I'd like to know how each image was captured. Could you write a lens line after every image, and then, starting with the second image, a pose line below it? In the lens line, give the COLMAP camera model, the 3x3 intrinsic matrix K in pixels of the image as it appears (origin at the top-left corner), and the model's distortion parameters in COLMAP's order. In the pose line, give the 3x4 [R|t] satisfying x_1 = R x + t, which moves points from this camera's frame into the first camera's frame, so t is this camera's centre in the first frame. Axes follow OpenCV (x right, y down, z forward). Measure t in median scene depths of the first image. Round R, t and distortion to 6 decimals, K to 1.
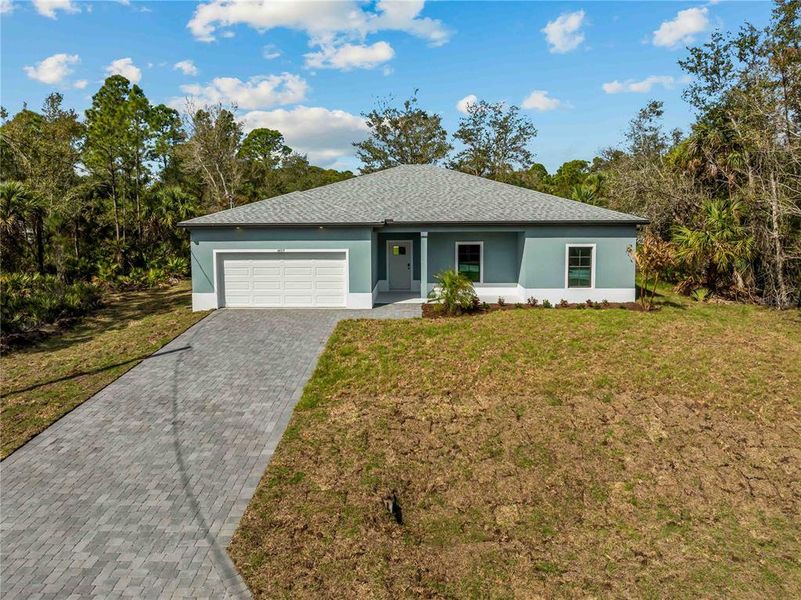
lens RADIAL K [[581.2, 0, 386.3], [0, 581.2, 276.9], [0, 0, 1]] dist [-0.015322, -0.006657]
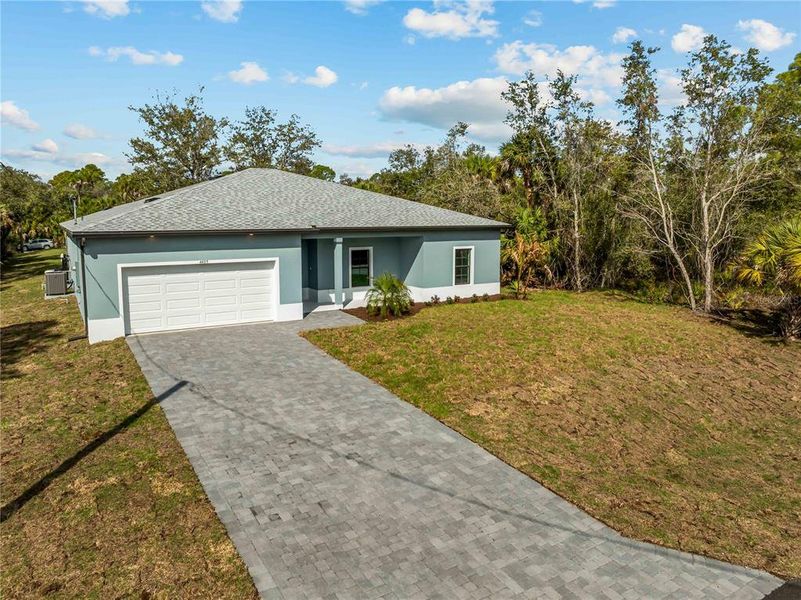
lens RADIAL K [[581.2, 0, 386.3], [0, 581.2, 276.9], [0, 0, 1]] dist [-0.015322, -0.006657]
pose [[0.833473, -0.052269, 0.550083, -0.432256], [0.059881, 0.998197, 0.004118, -0.010189], [-0.549306, 0.029507, 0.835100, 0.128607]]
